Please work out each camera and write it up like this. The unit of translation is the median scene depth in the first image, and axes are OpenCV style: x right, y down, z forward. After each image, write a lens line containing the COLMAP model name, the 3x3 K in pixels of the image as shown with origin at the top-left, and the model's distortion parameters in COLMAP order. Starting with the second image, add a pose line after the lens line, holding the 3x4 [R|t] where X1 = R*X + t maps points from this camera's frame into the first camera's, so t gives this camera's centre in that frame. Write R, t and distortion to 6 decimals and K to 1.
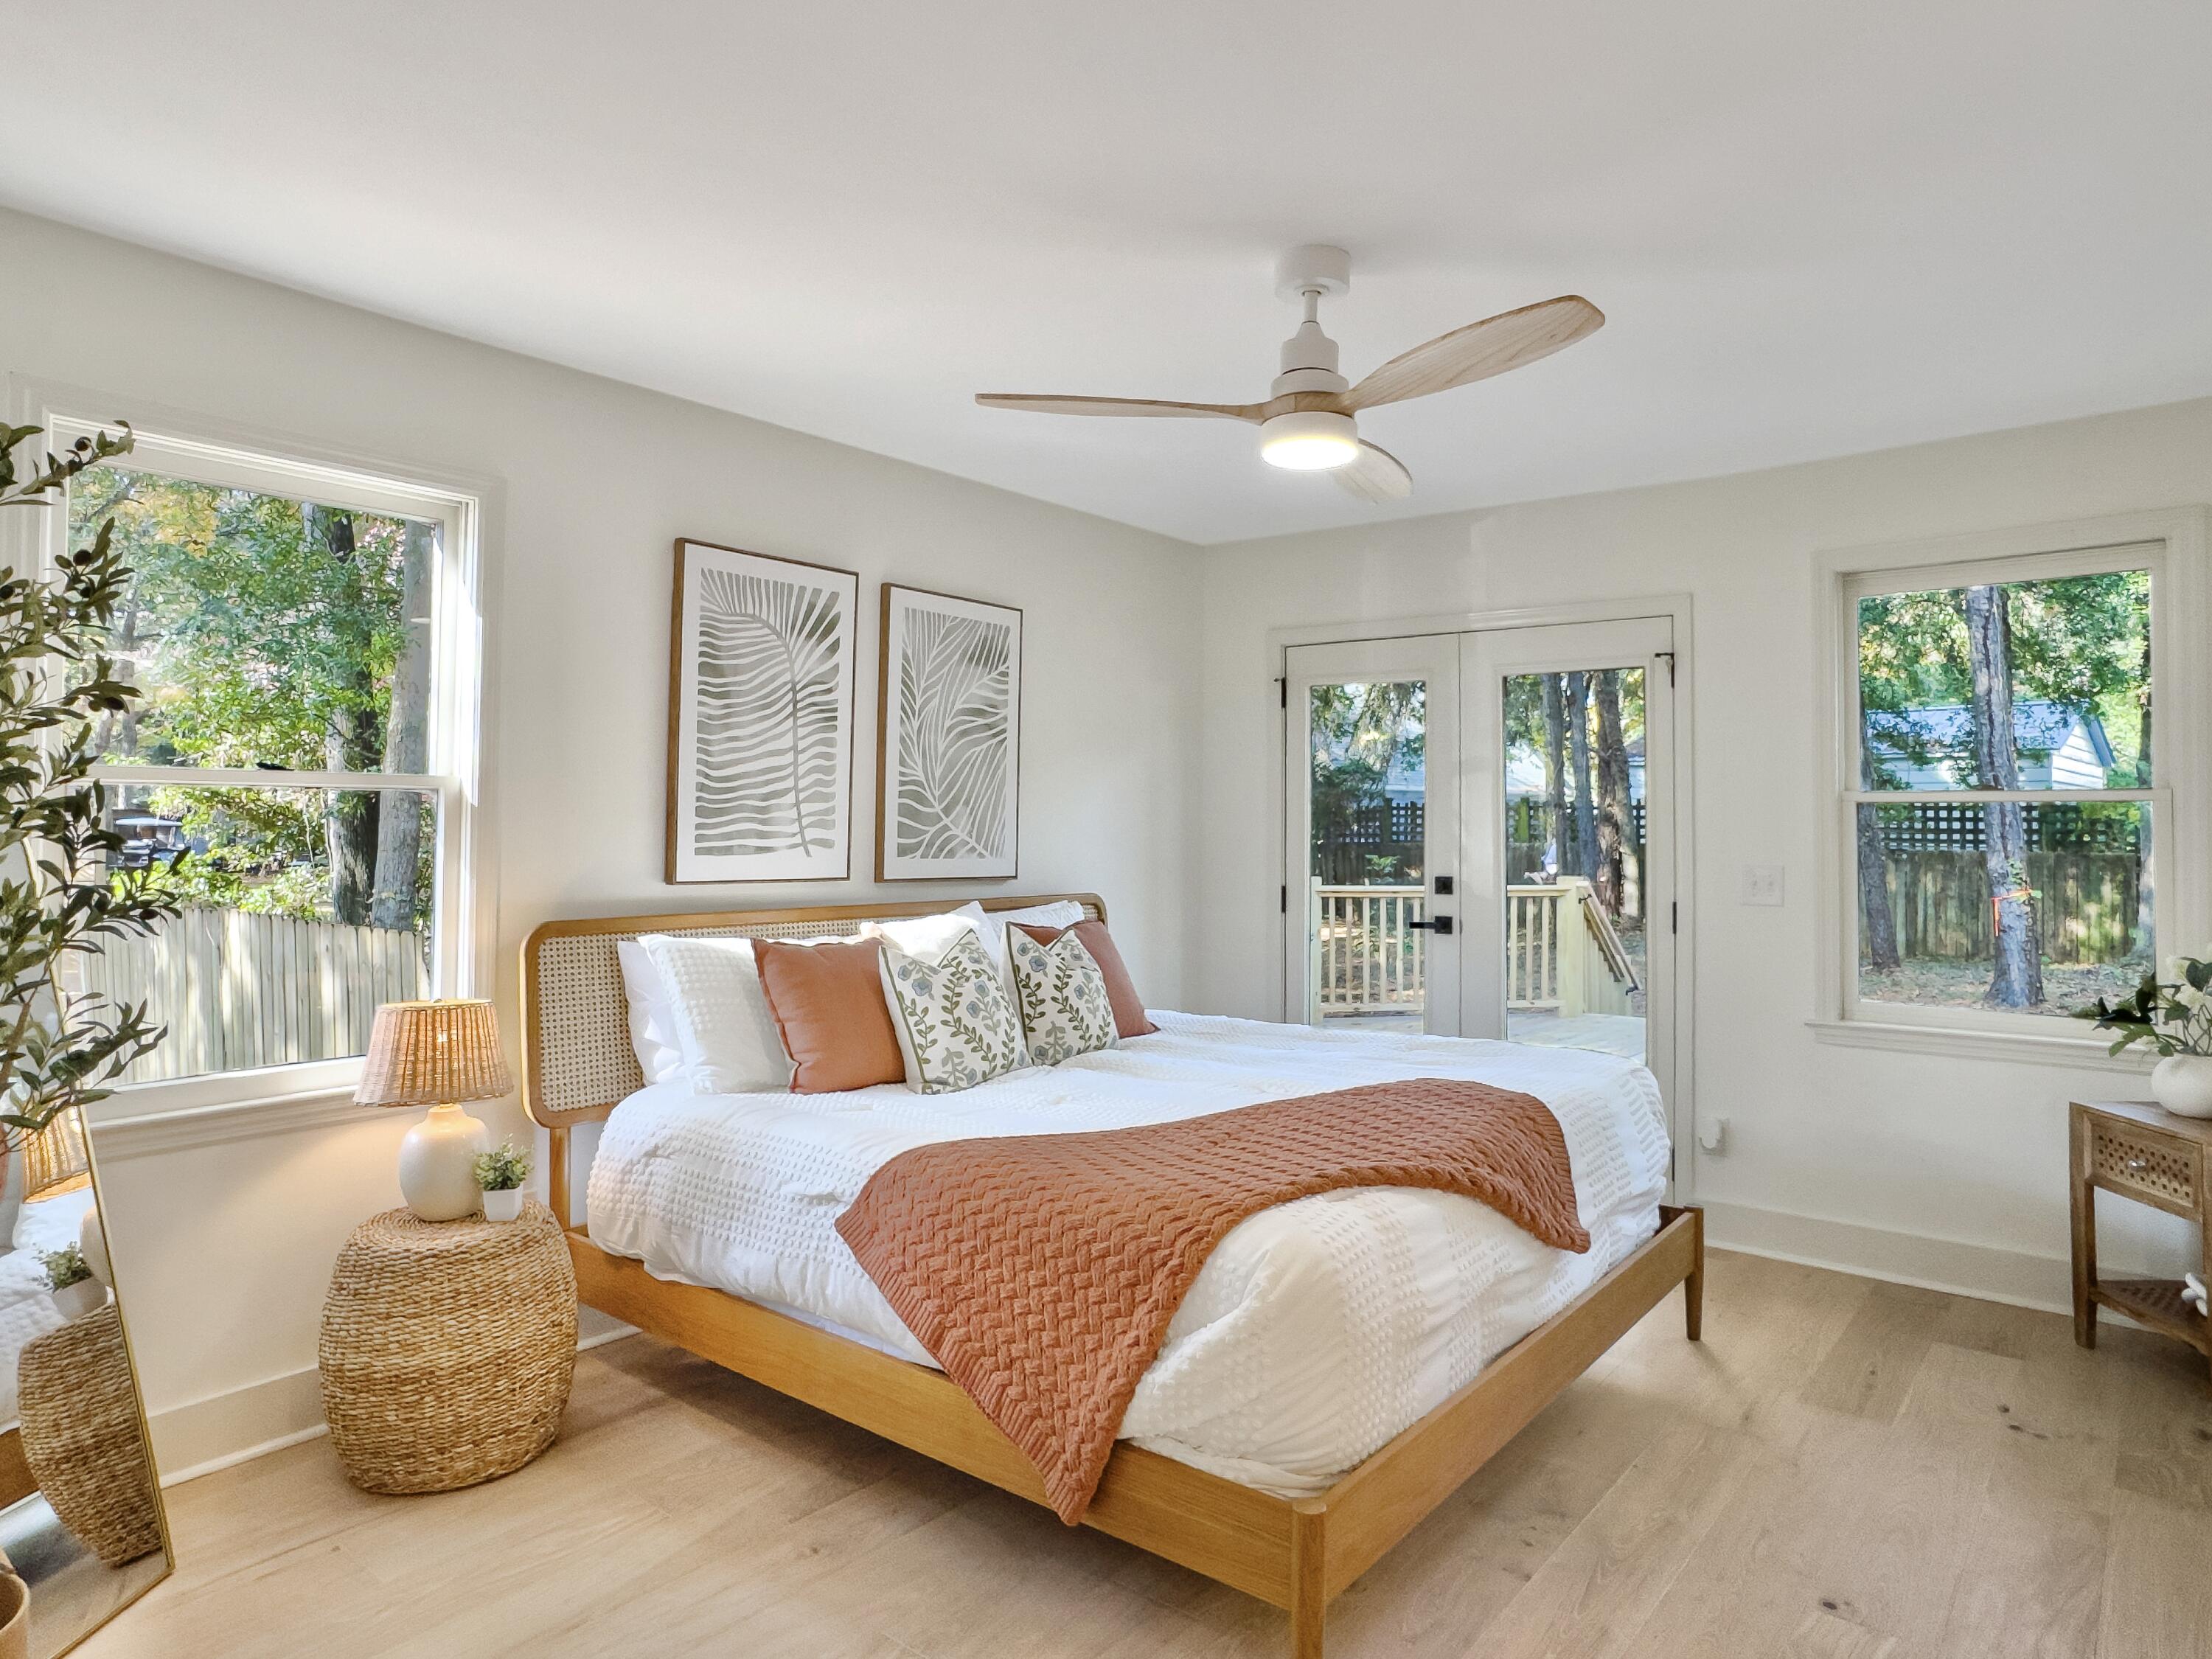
lens RADIAL K [[1326.8, 0, 1108.9], [0, 1326.8, 797.7], [0, 0, 1]] dist [-0.062784, 0.054295]
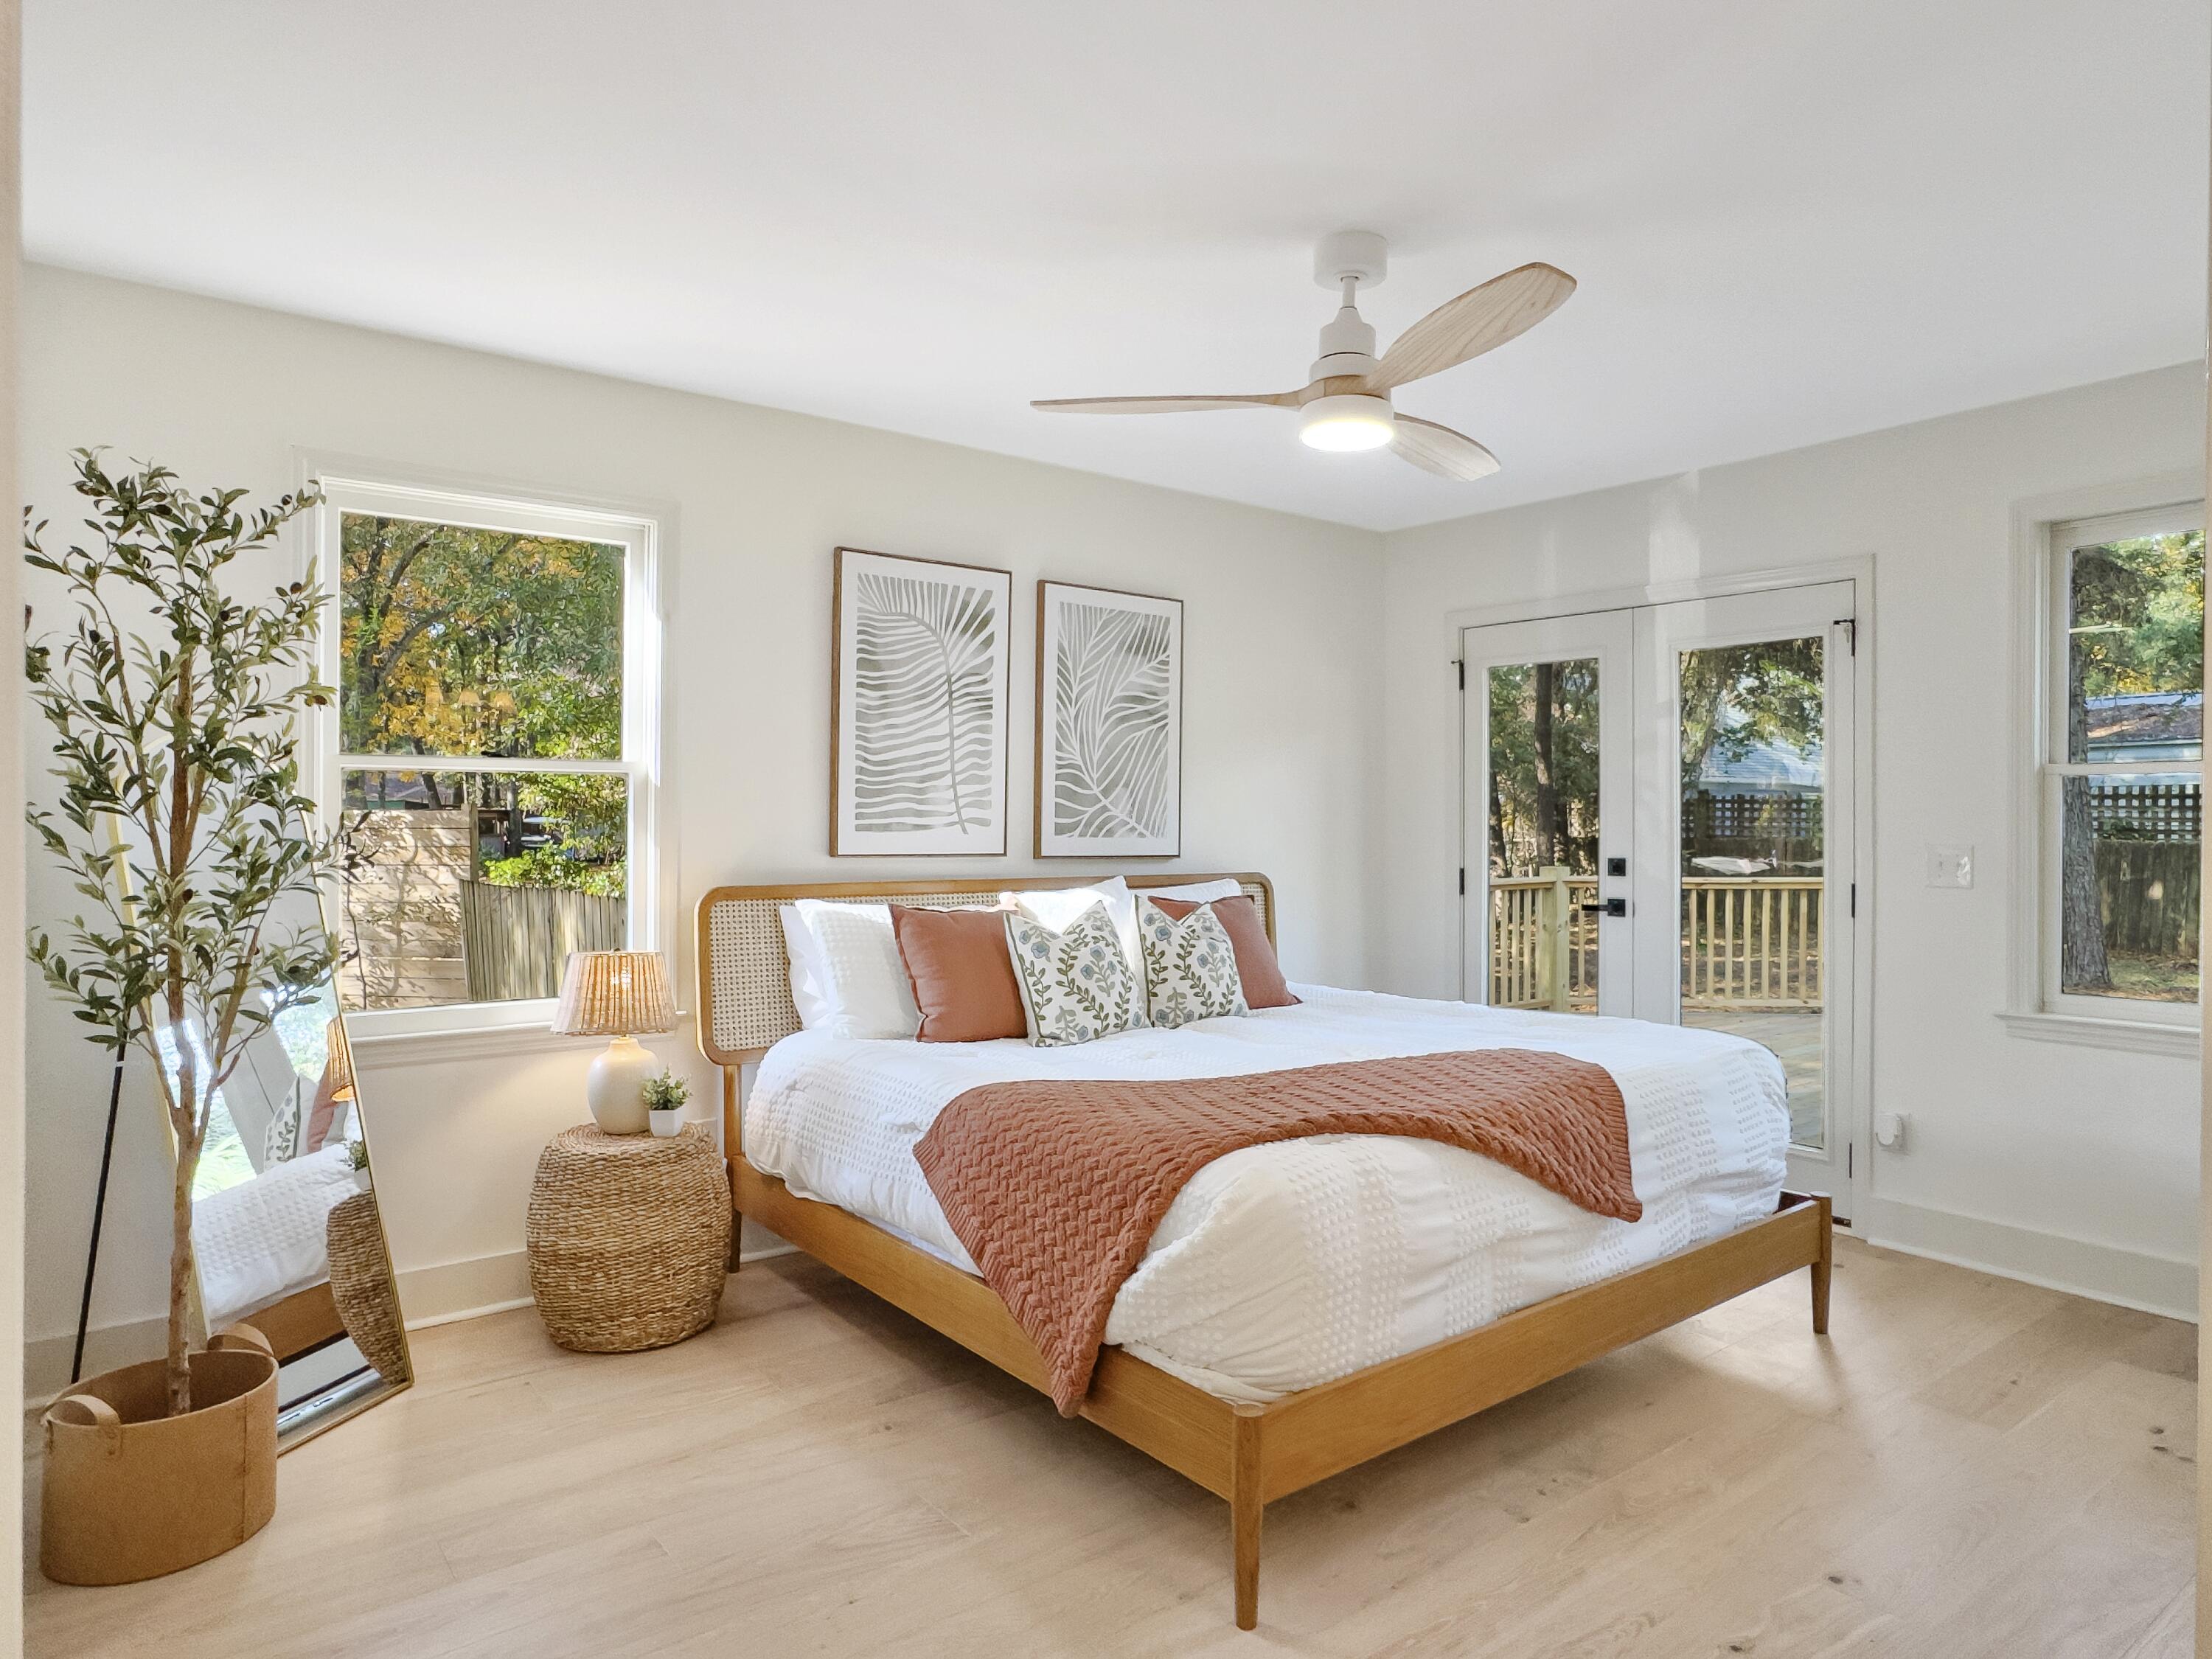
lens RADIAL K [[1315.2, 0, 1106.0], [0, 1315.2, 829.5], [0, 0, 1]] dist [-0.071486, 0.056739]
pose [[0.973678, -0.001039, -0.227927, 0.194646], [0.007288, 0.999620, 0.026574, 0.018847], [0.227812, -0.027536, 0.973316, -0.045773]]
